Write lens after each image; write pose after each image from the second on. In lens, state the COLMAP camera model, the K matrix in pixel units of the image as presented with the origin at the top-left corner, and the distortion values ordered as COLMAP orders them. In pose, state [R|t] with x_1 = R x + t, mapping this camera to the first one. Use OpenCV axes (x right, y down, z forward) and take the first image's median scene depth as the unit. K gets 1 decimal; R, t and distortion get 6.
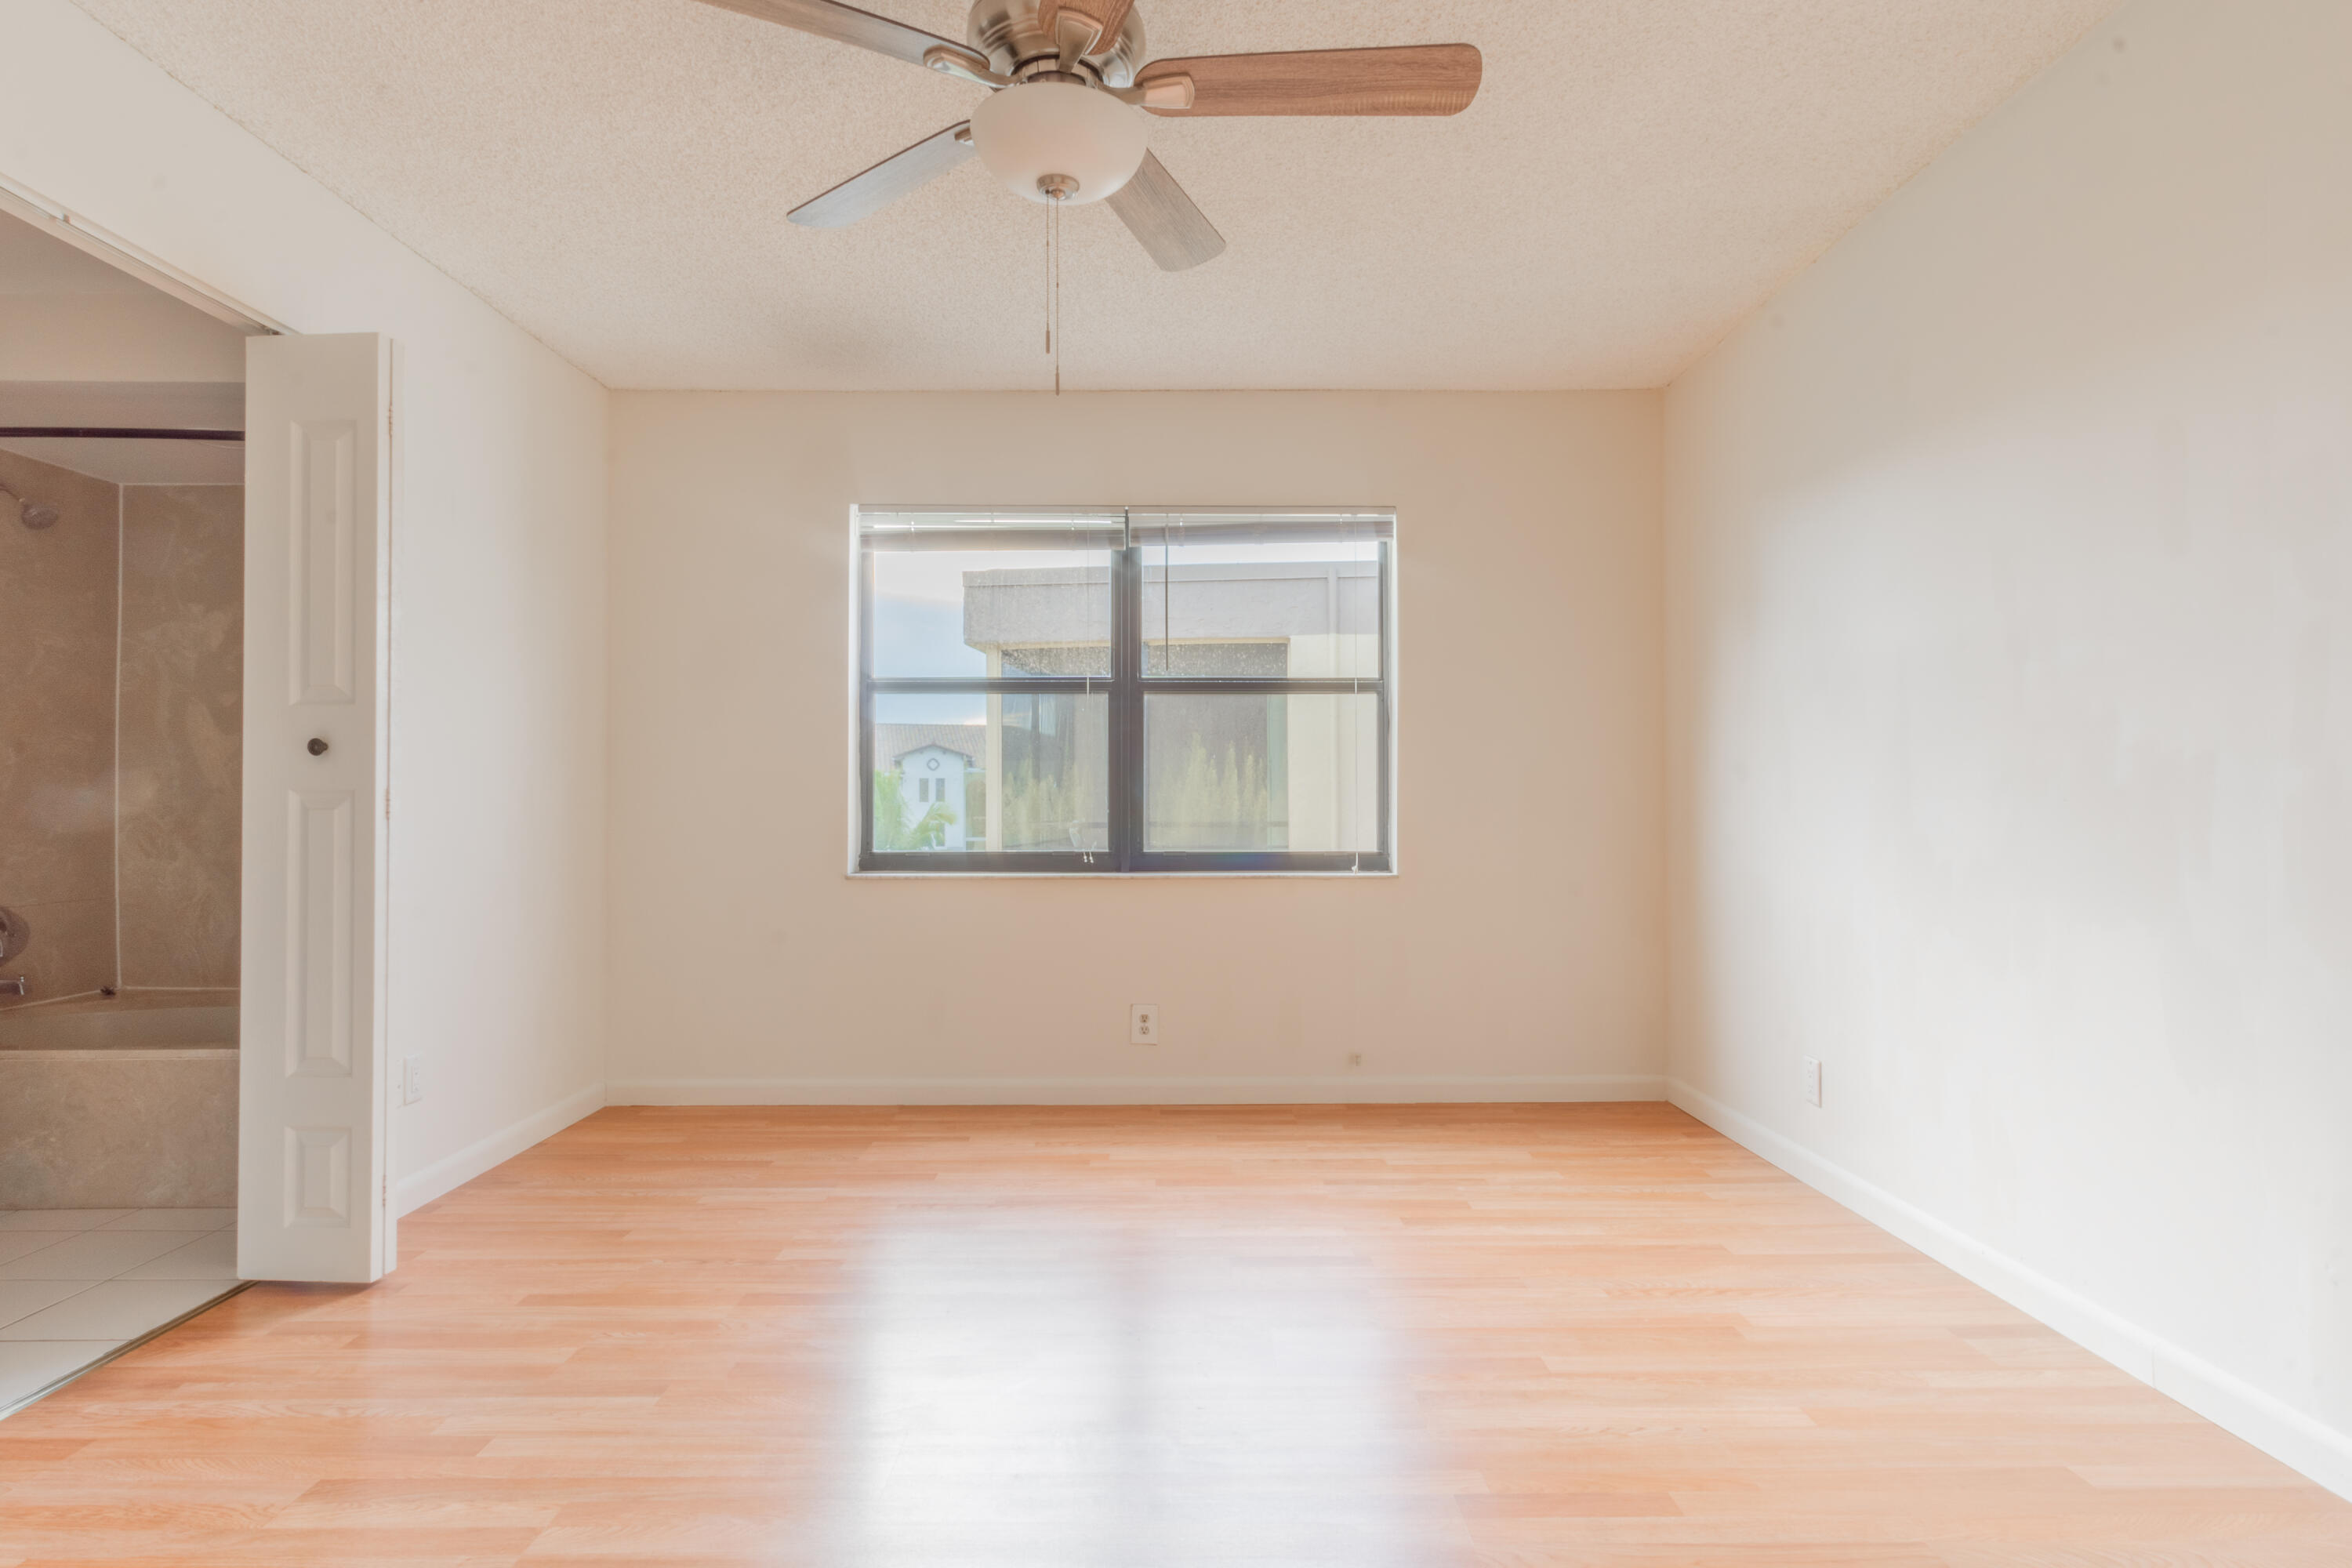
lens RADIAL K [[1307.9, 0, 1151.4], [0, 1307.9, 781.5], [0, 0, 1]] dist [0.000352, 0.003398]
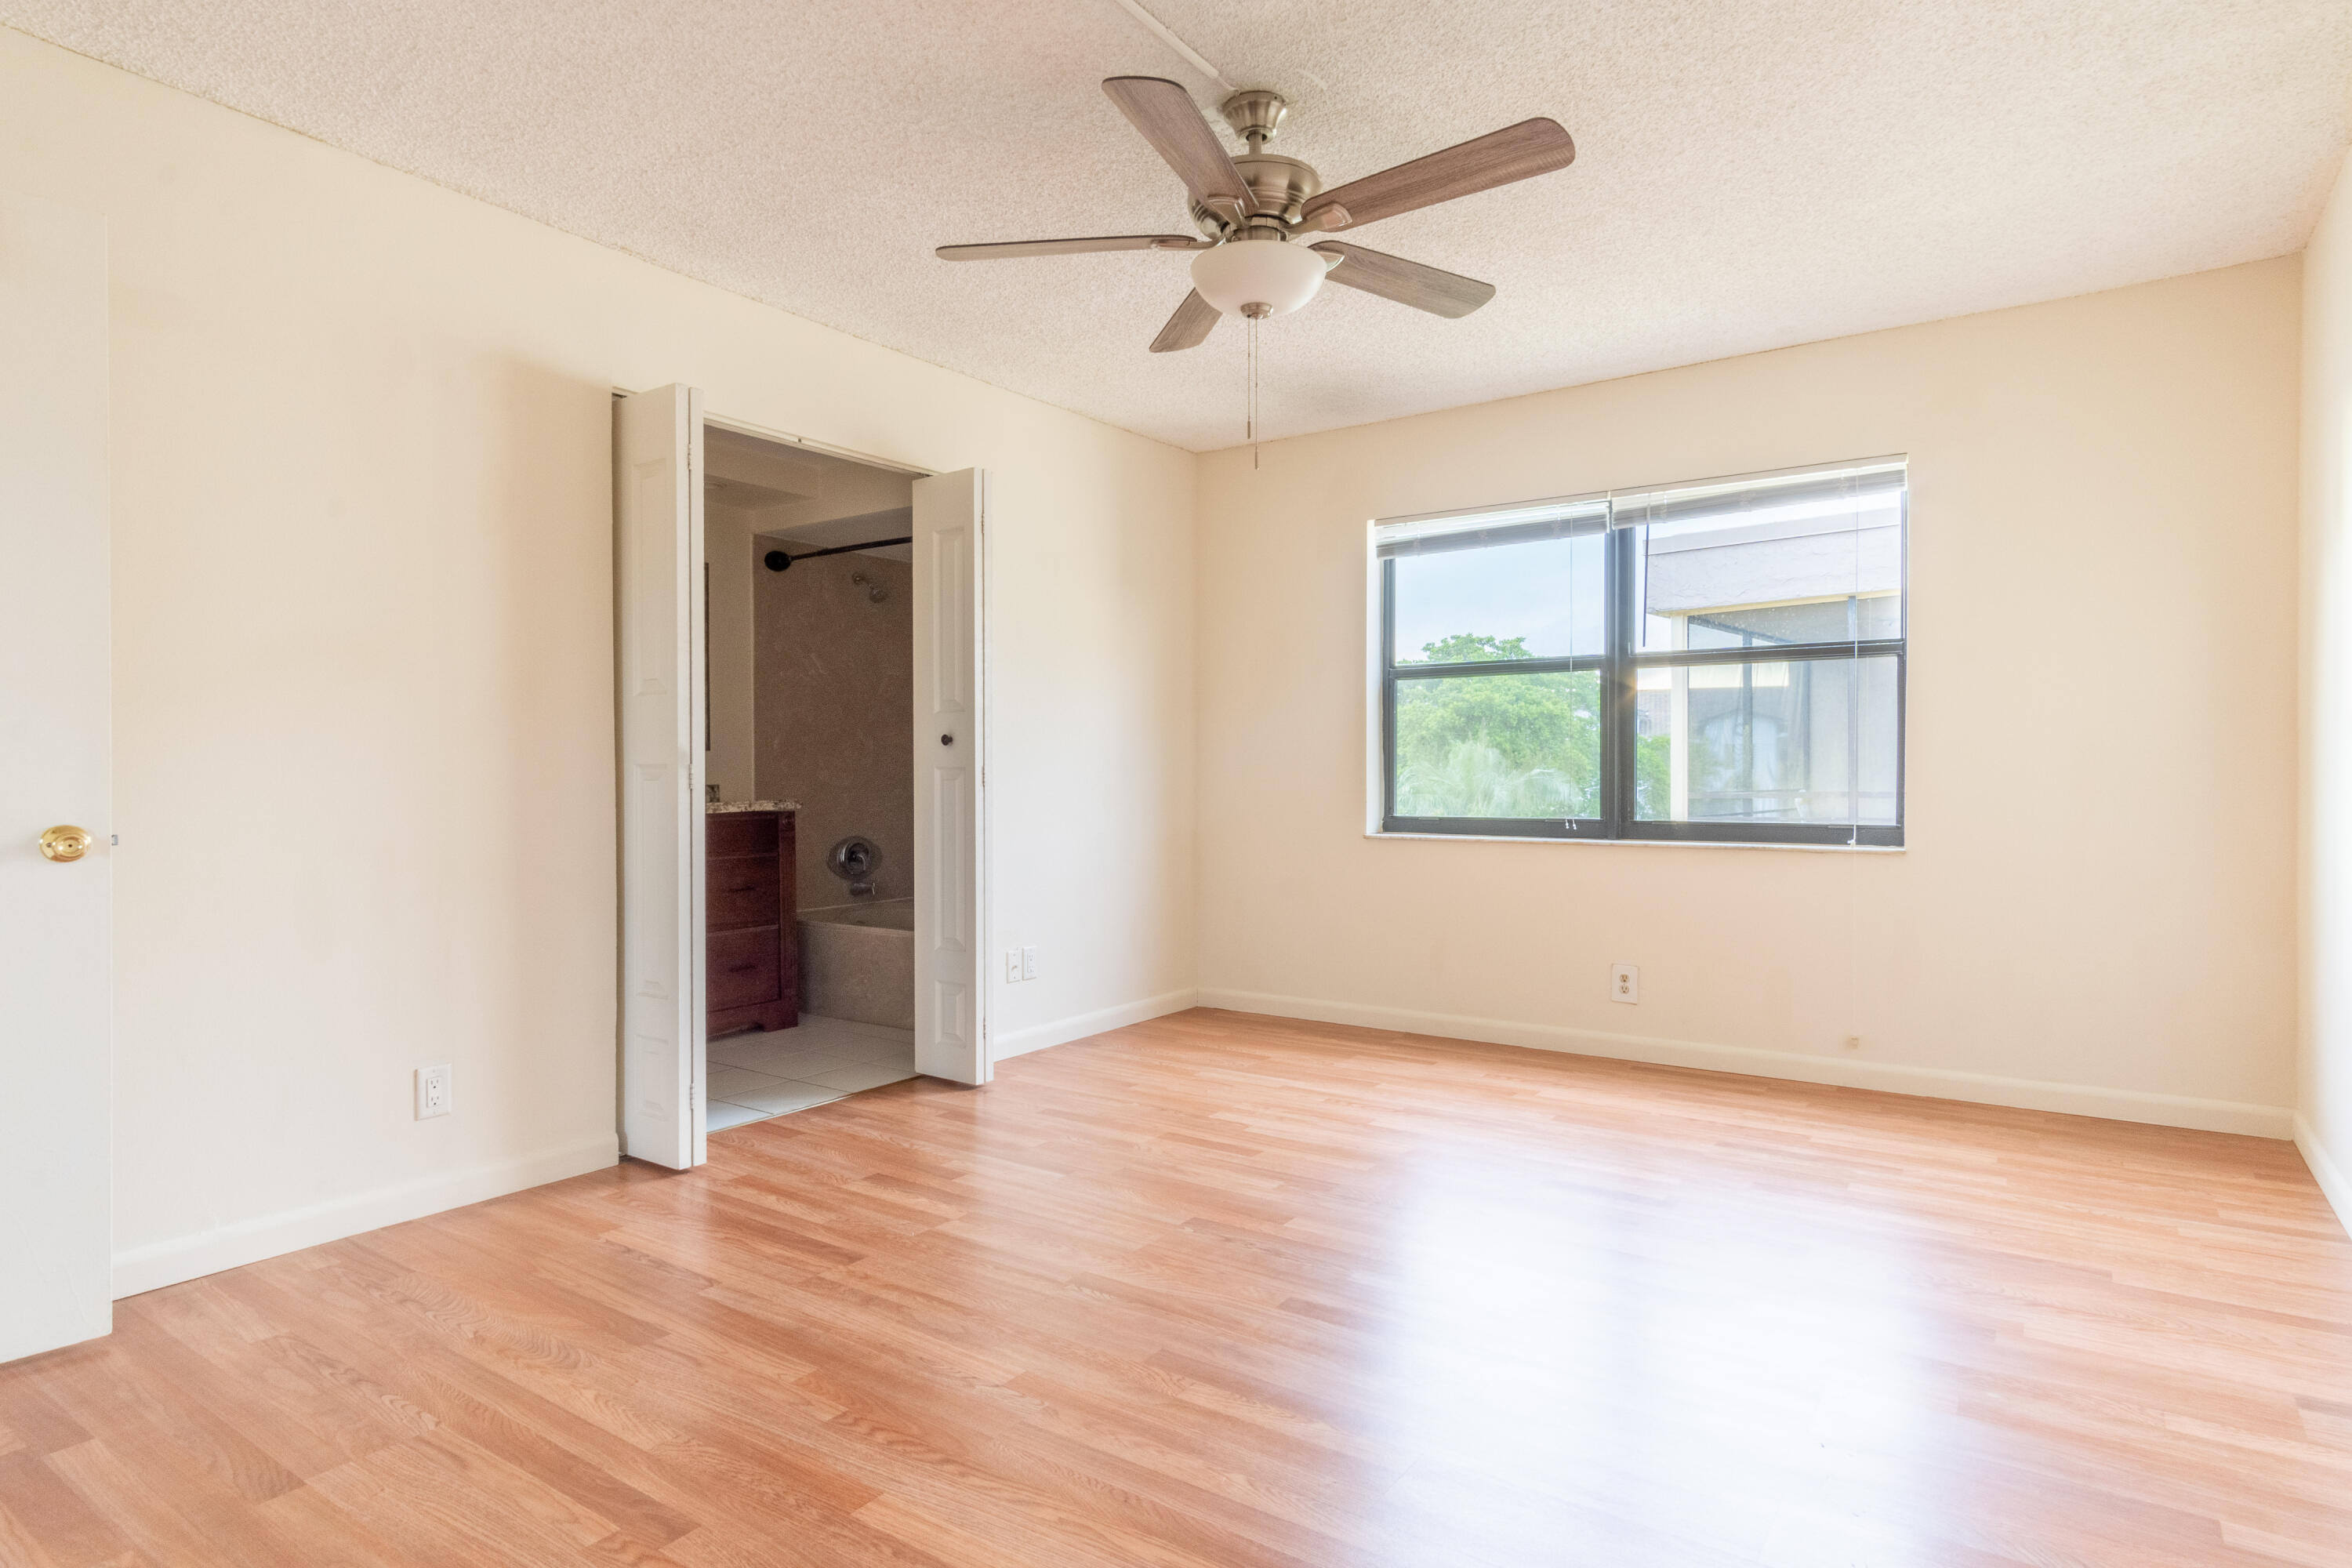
lens RADIAL K [[1268.2, 0, 1115.5], [0, 1268.2, 784.8], [0, 0, 1]] dist [0.002266, 0.001486]
pose [[0.801956, 0.003445, -0.597374, 0.318501], [0.013060, 0.999643, 0.023298, -0.004219], [0.597241, -0.026486, 0.801624, -0.068077]]
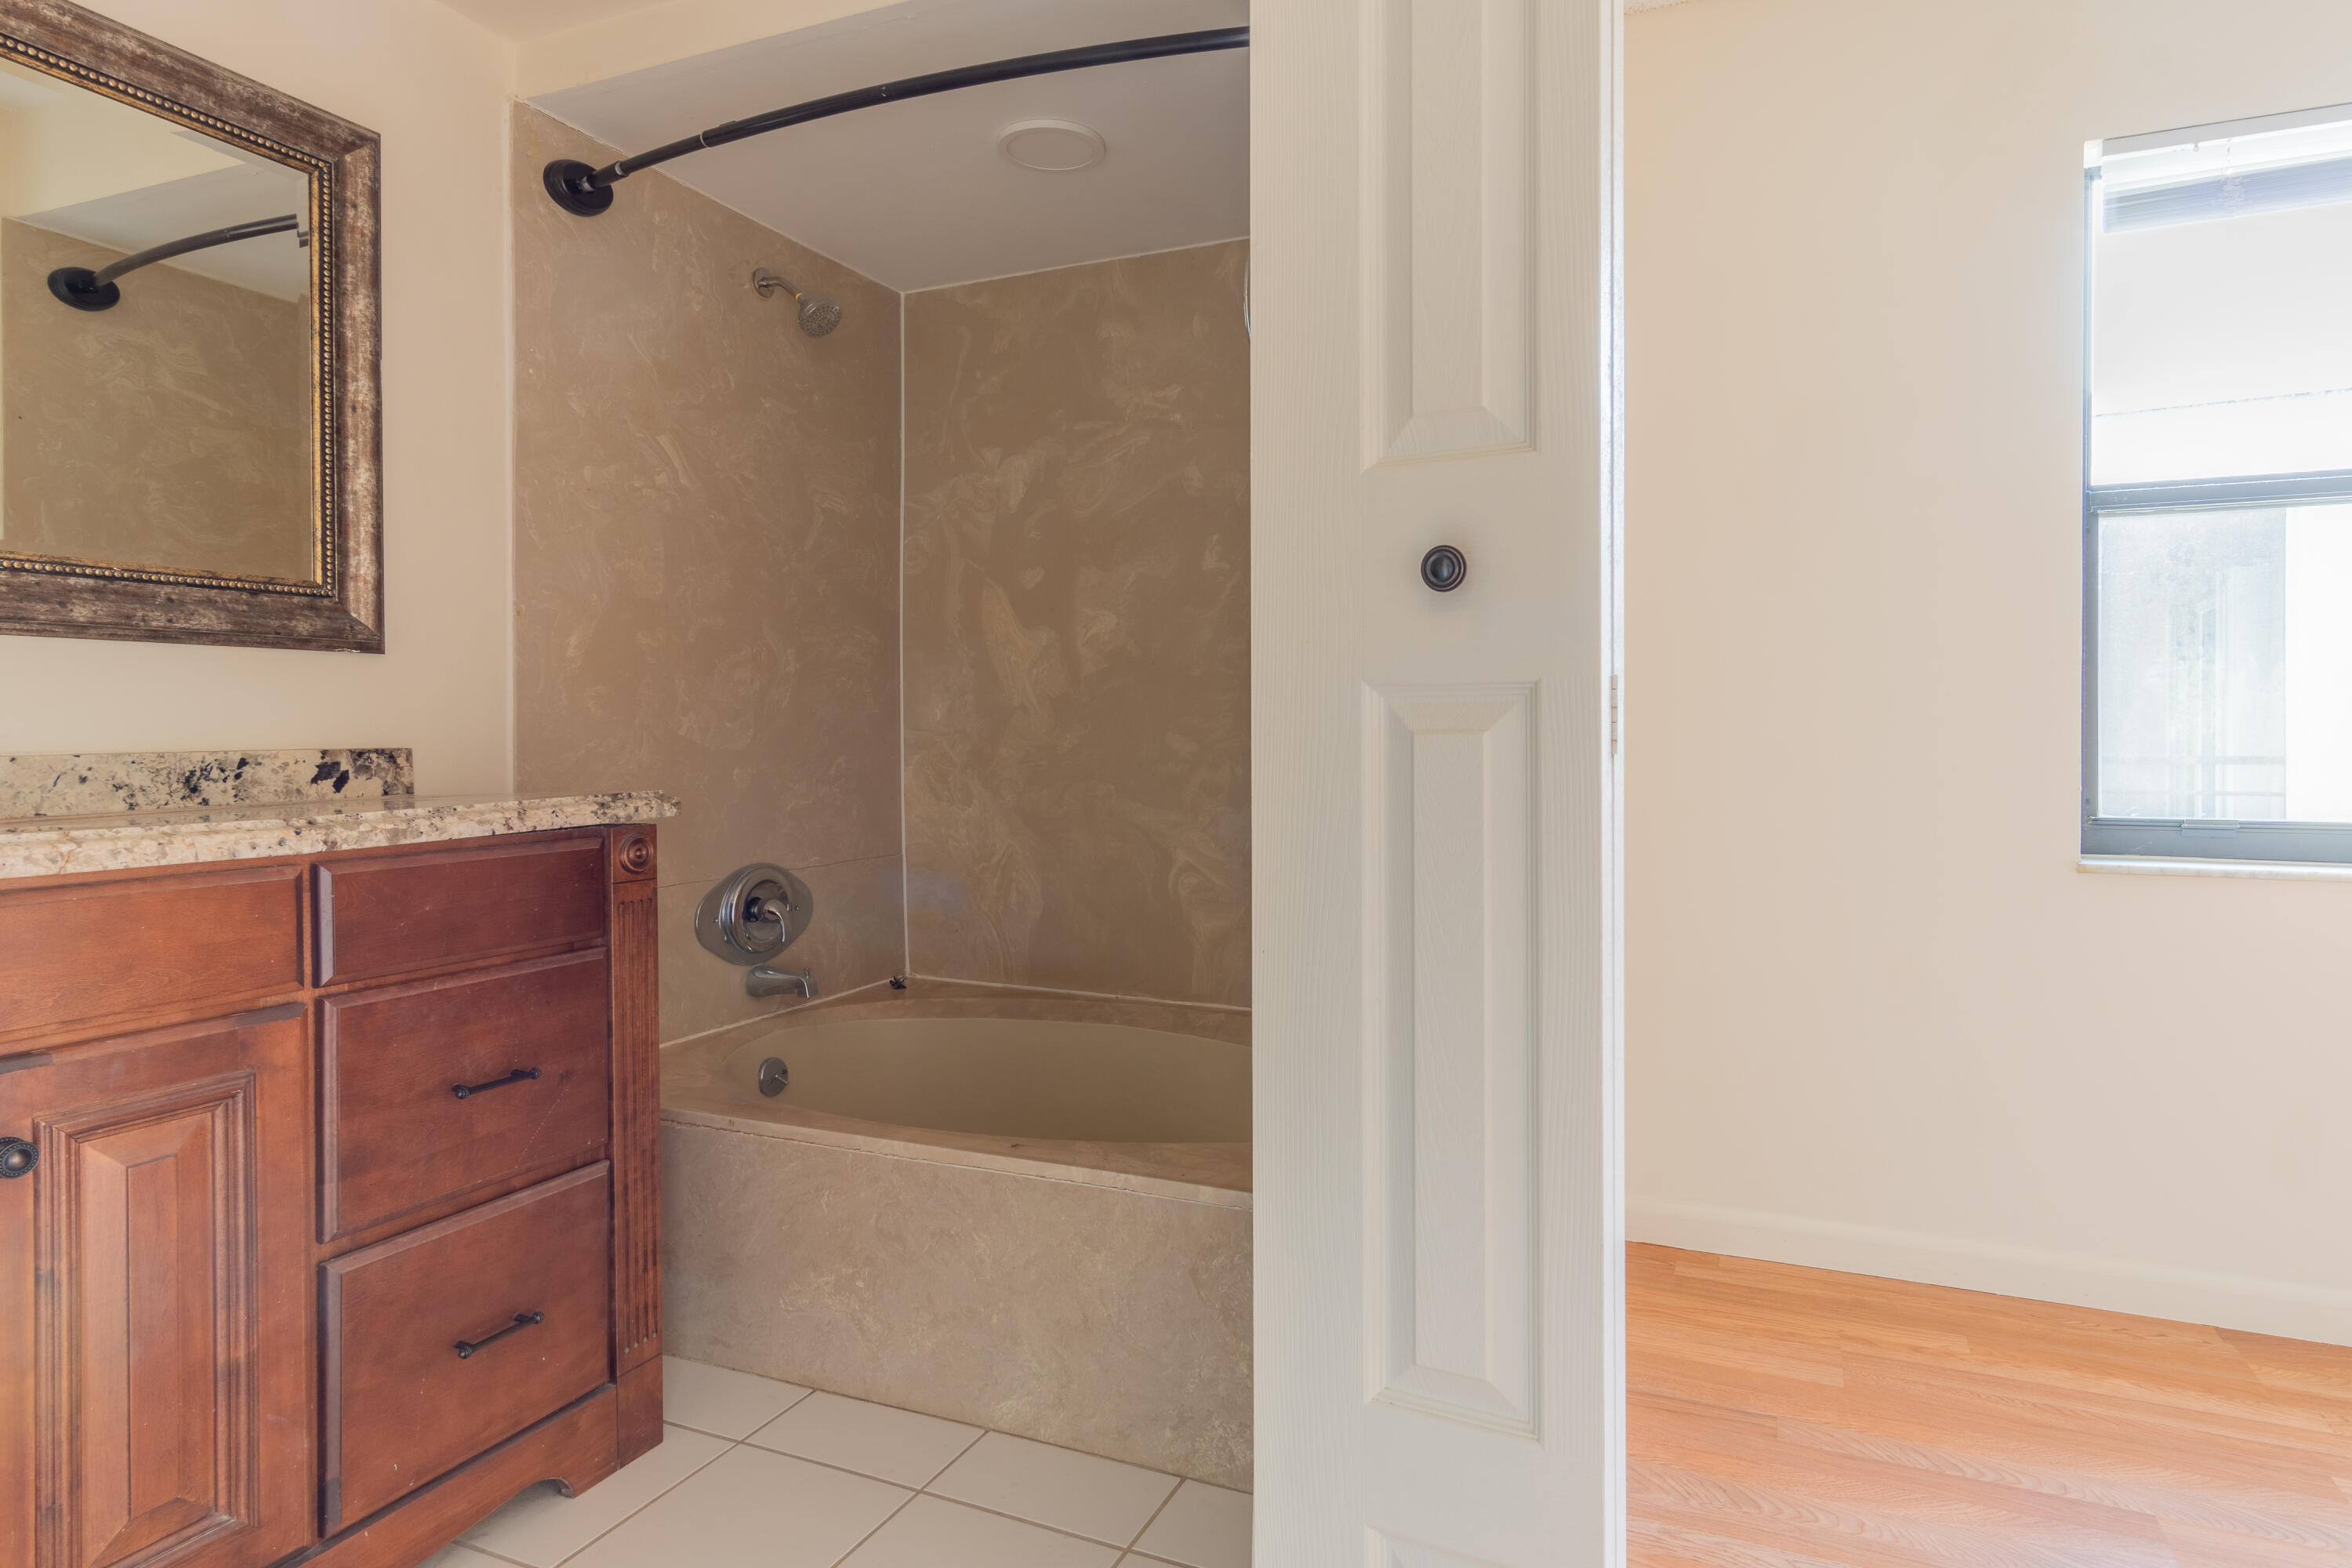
lens RADIAL K [[1293.0, 0, 1206.9], [0, 1293.0, 741.6], [0, 0, 1]] dist [0.003287, 0.002835]
pose [[0.922855, 0.002760, -0.385138, -0.415688], [0.006377, 0.999728, 0.022444, 0.011363], [0.385096, -0.023169, 0.922586, 0.466245]]
